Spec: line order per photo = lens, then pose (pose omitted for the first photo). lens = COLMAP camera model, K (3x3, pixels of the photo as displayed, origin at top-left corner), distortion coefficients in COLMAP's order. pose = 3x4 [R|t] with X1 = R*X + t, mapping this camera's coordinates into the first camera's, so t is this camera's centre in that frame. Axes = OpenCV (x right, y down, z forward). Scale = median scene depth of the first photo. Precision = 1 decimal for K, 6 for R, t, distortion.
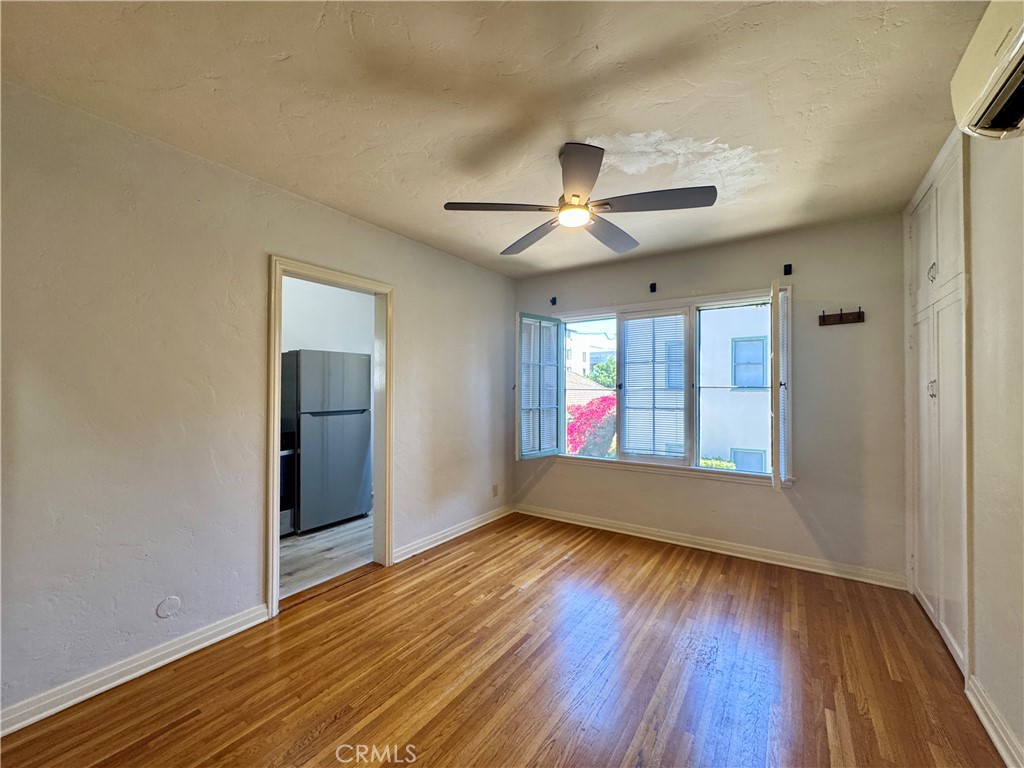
lens RADIAL K [[407.7, 0, 509.8], [0, 407.7, 384.6], [0, 0, 1]] dist [-0.006576, 0.001059]
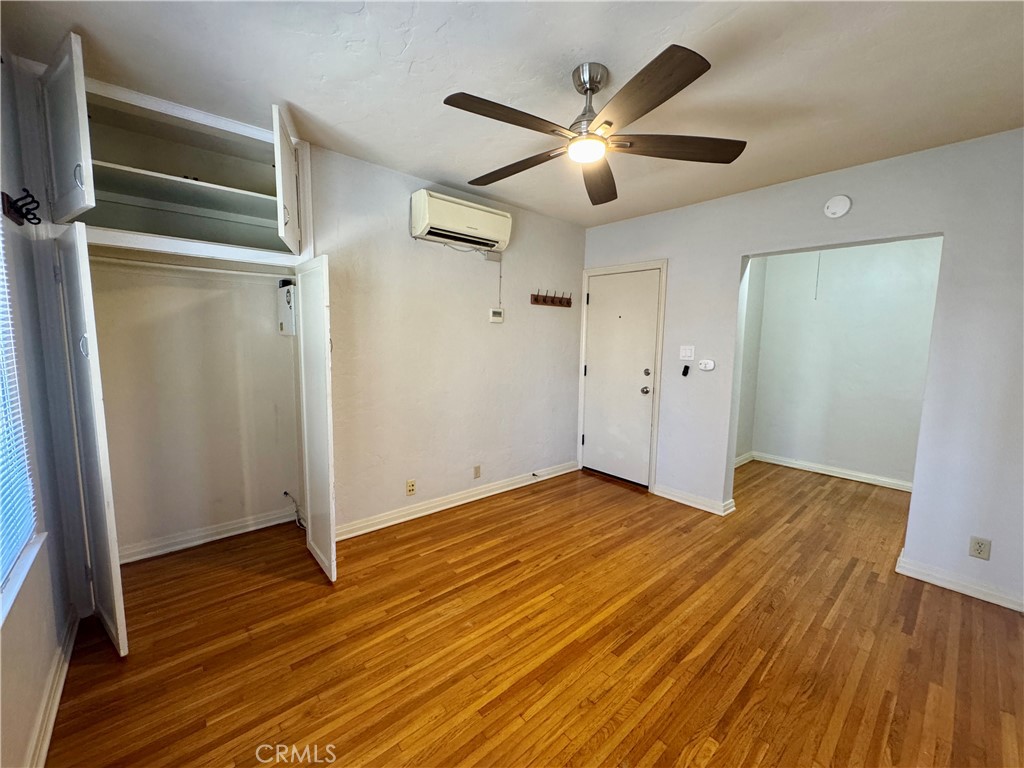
lens RADIAL K [[407.7, 0, 512.5], [0, 407.7, 385.6], [0, 0, 1]] dist [-0.006576, 0.001059]
pose [[-0.970887, -0.047121, 0.234857, 0.058529], [-0.023156, 0.994331, 0.103774, -0.004206], [-0.238416, 0.095314, -0.966475, 1.255754]]
